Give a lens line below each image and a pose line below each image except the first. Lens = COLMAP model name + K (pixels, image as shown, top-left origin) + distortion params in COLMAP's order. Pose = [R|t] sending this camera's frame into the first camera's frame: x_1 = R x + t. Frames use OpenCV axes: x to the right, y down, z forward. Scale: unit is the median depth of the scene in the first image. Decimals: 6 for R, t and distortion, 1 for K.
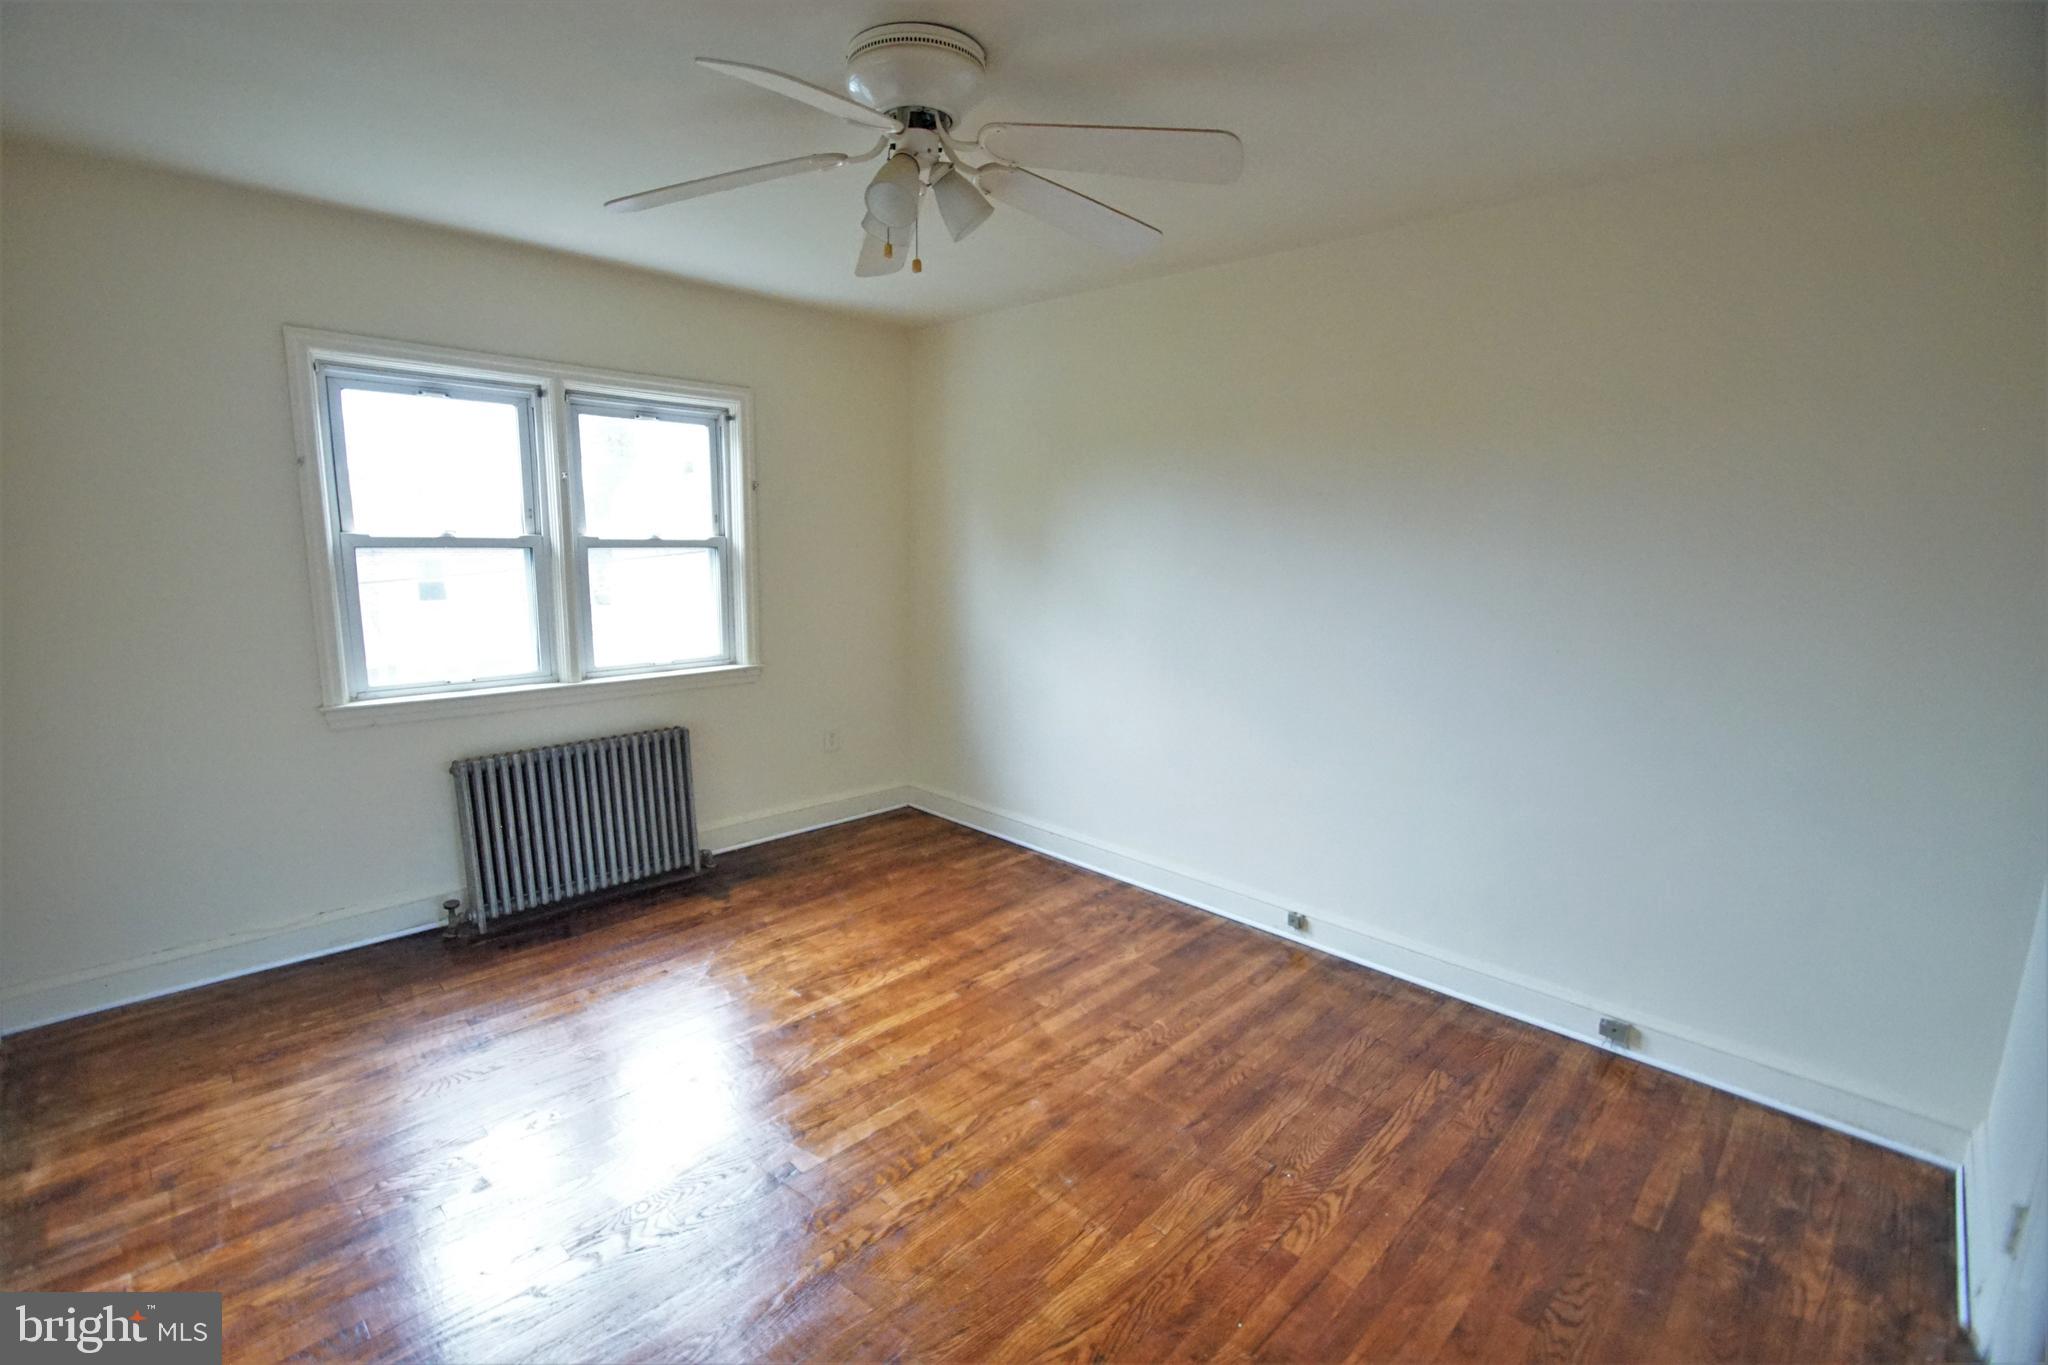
lens RADIAL K [[914.0, 0, 984.8], [0, 914.0, 685.6], [0, 0, 1]] dist [0.016841, -0.019130]
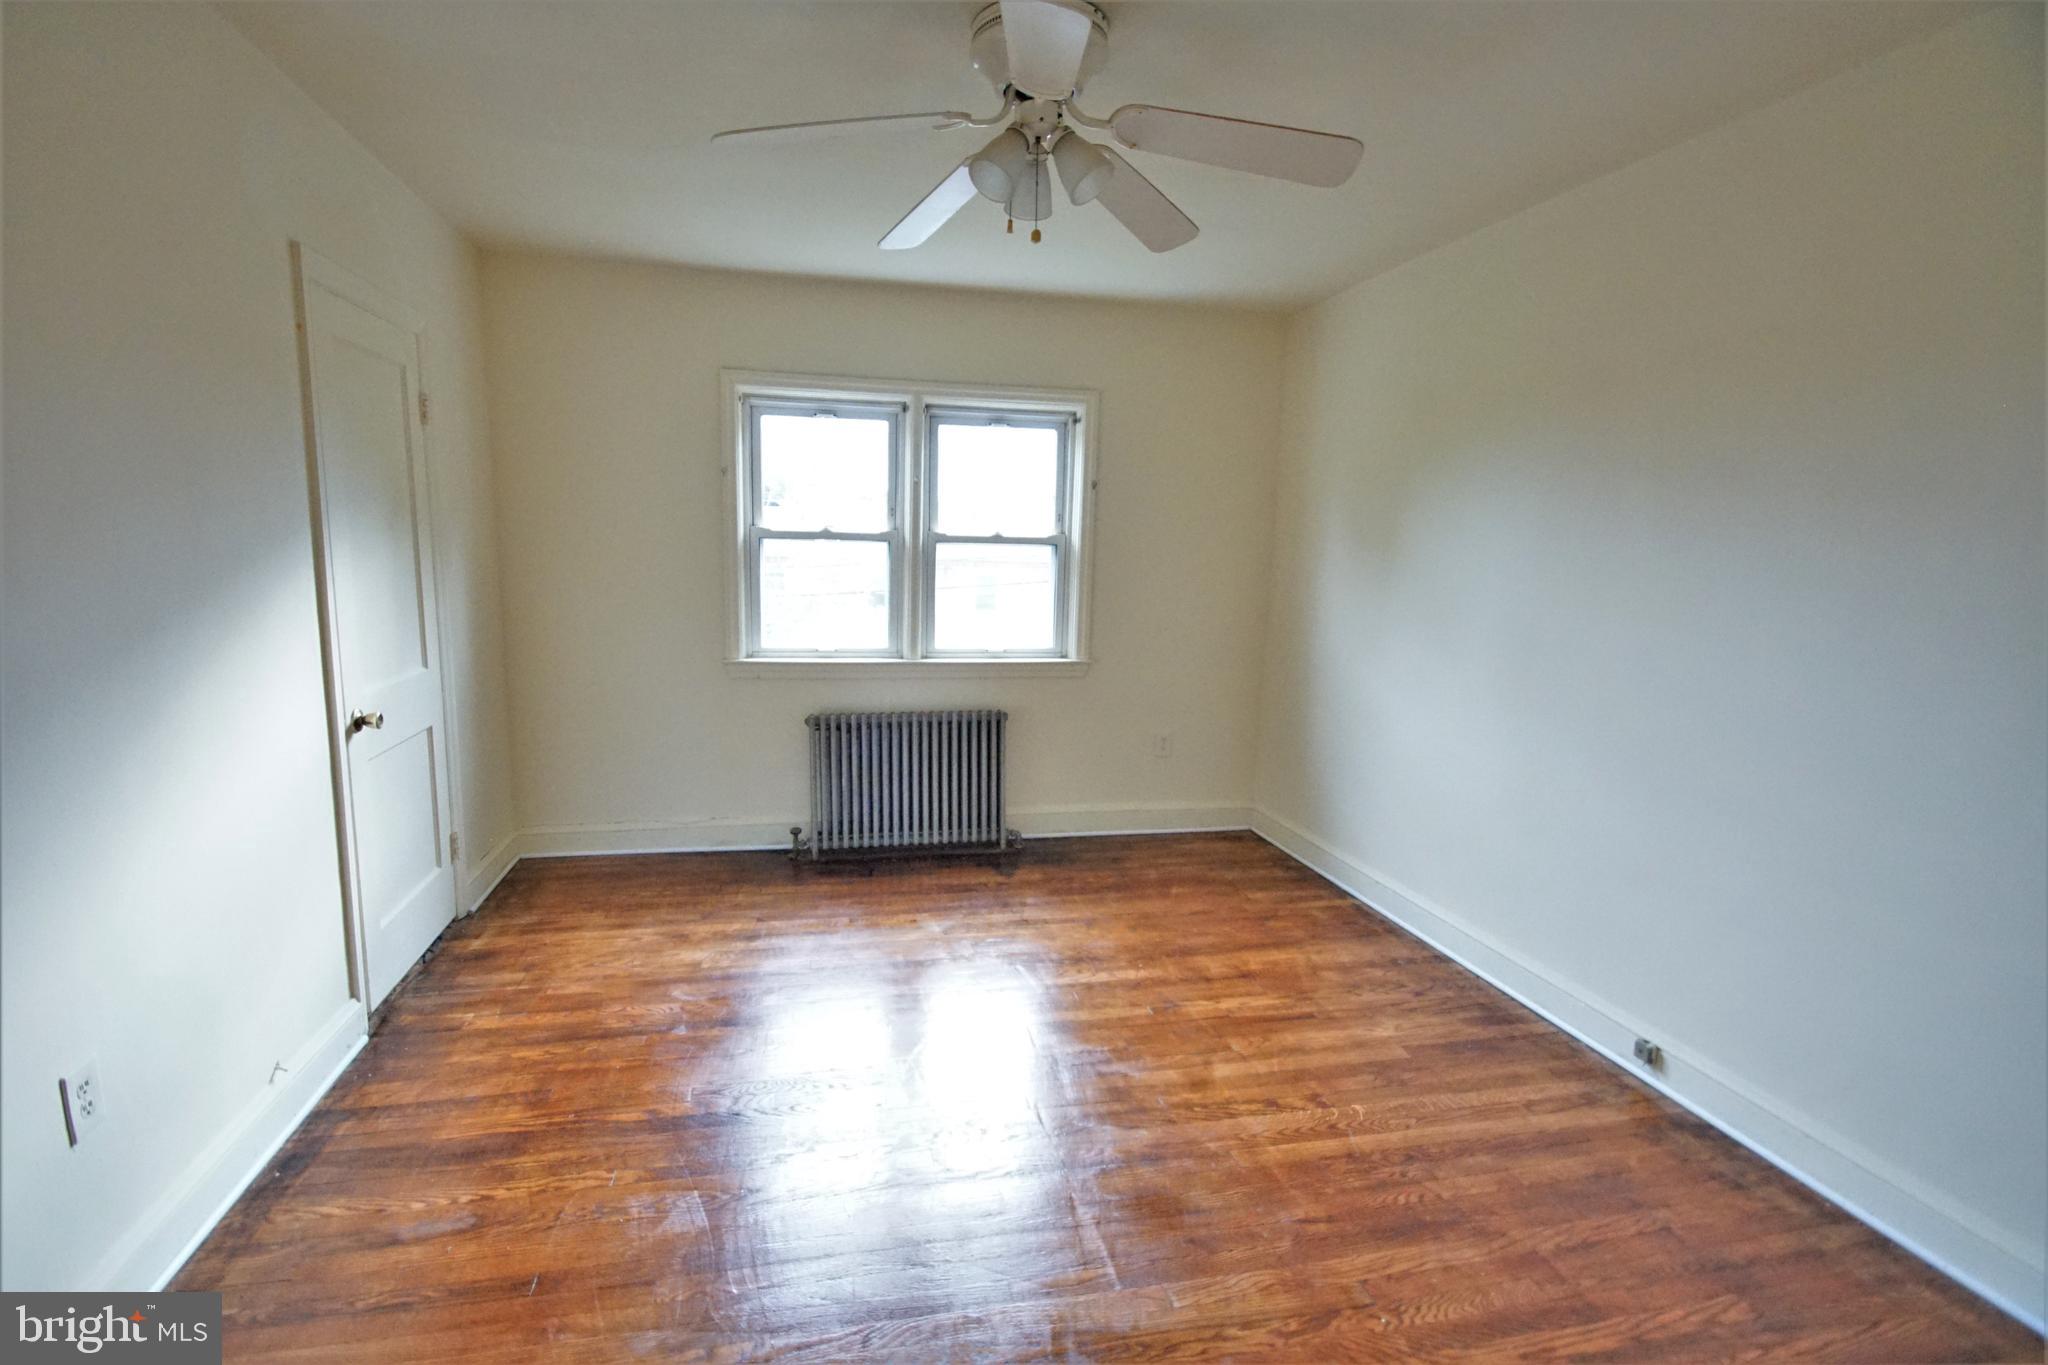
lens RADIAL K [[934.9, 0, 971.1], [0, 934.9, 681.5], [0, 0, 1]] dist [0.018346, -0.021293]
pose [[0.832485, 0.082051, -0.547938, 0.293067], [-0.100988, 0.994878, -0.004455, 0.024768], [0.544765, 0.059044, 0.836507, 0.079861]]
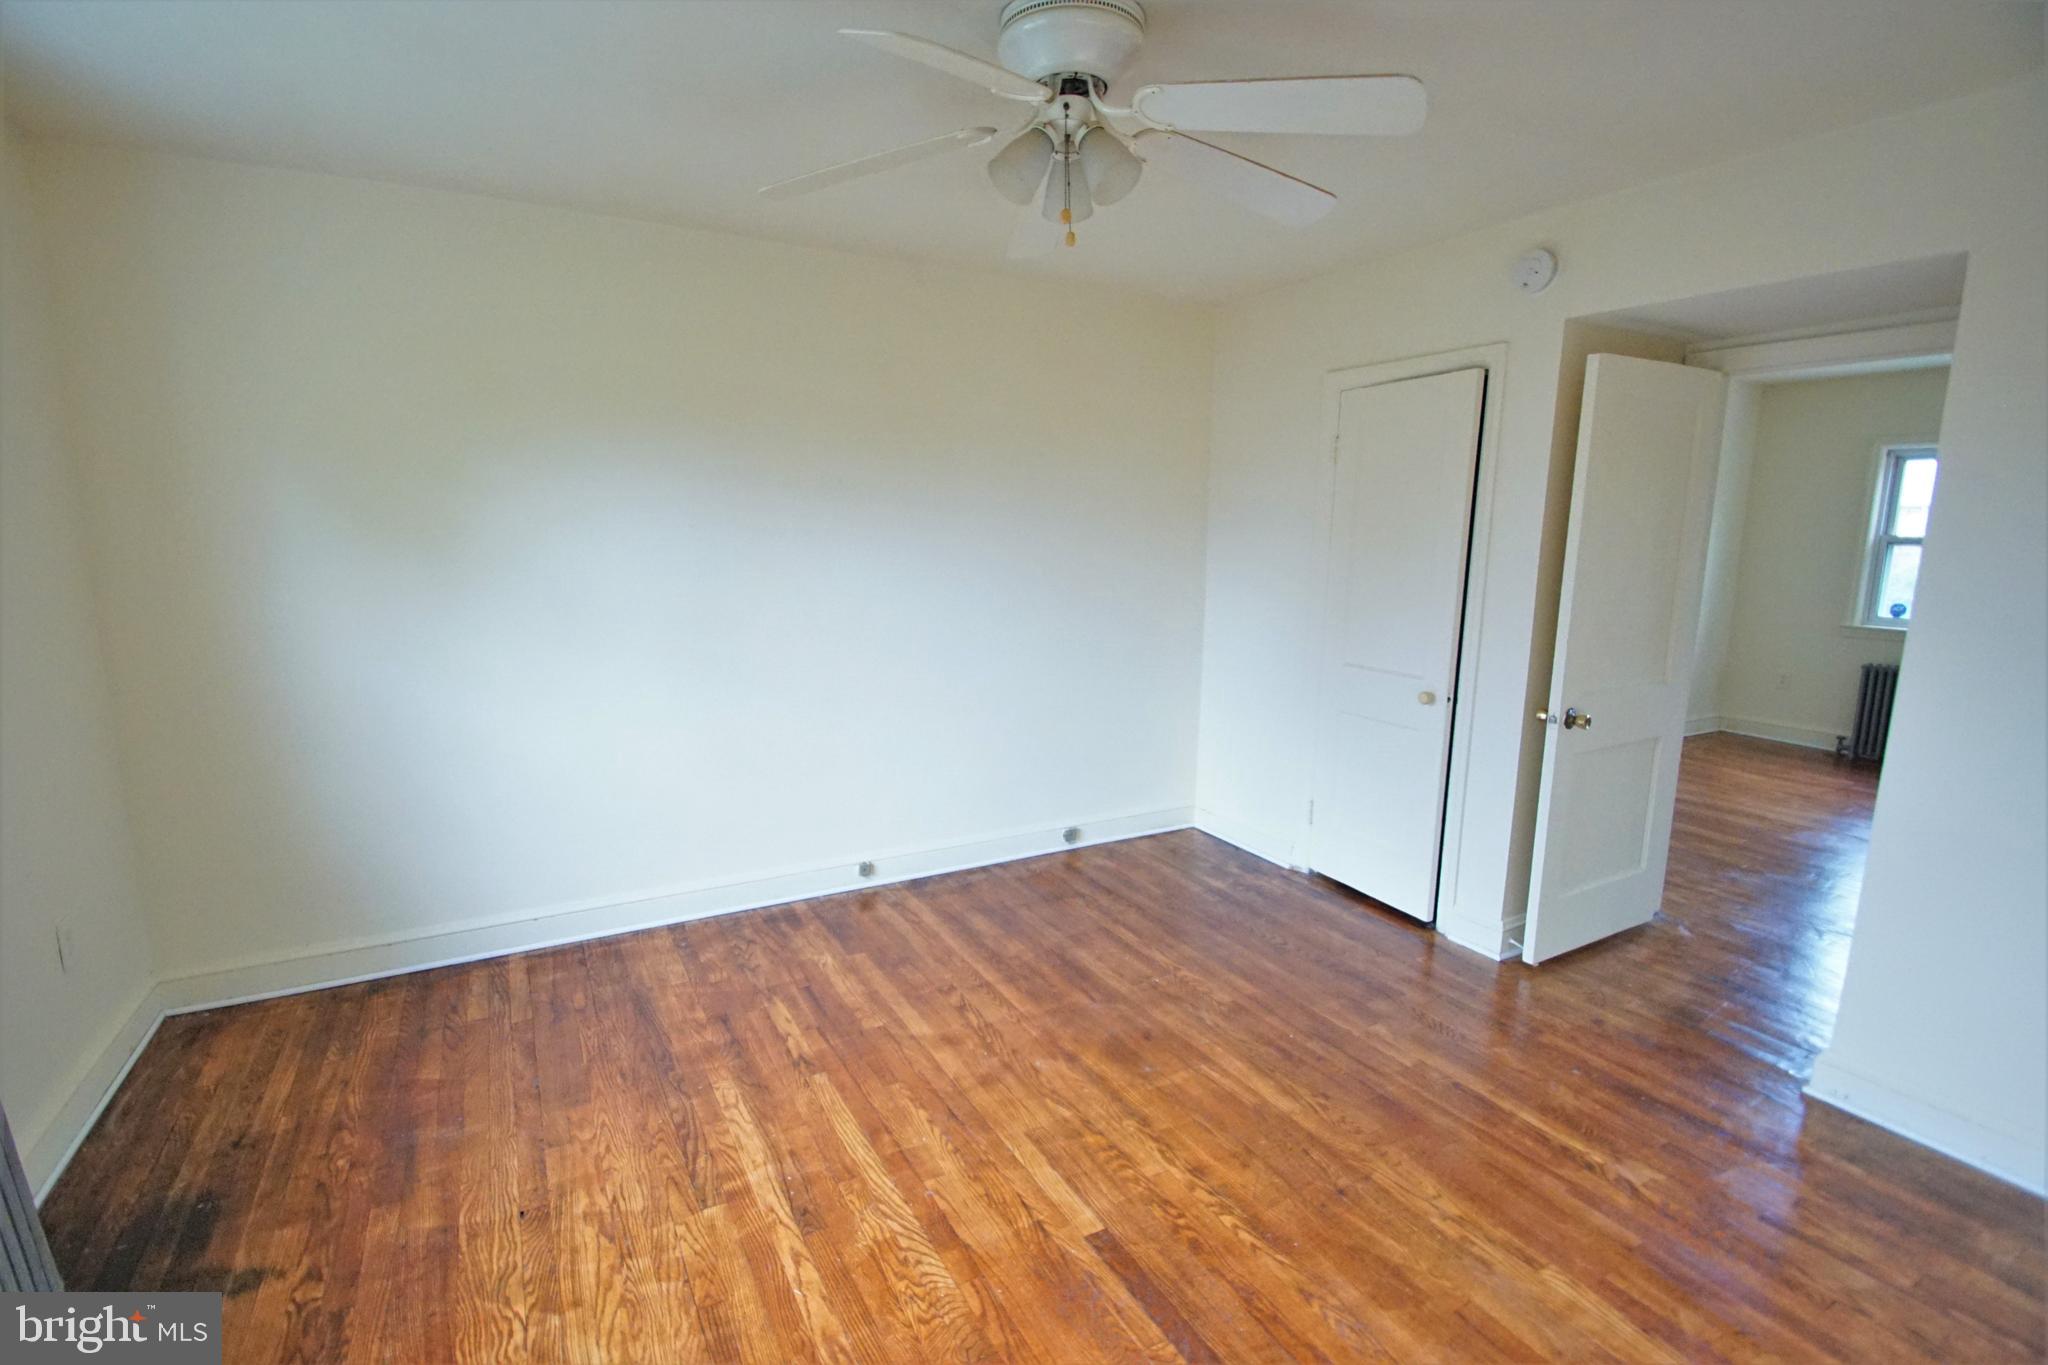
lens RADIAL K [[934.9, 0, 971.1], [0, 934.9, 681.5], [0, 0, 1]] dist [0.018346, -0.021293]
pose [[0.286779, -0.170515, 0.942700, -0.696490], [0.163066, 0.978360, 0.127359, -0.096654], [-0.944016, 0.117199, 0.308379, 0.525887]]
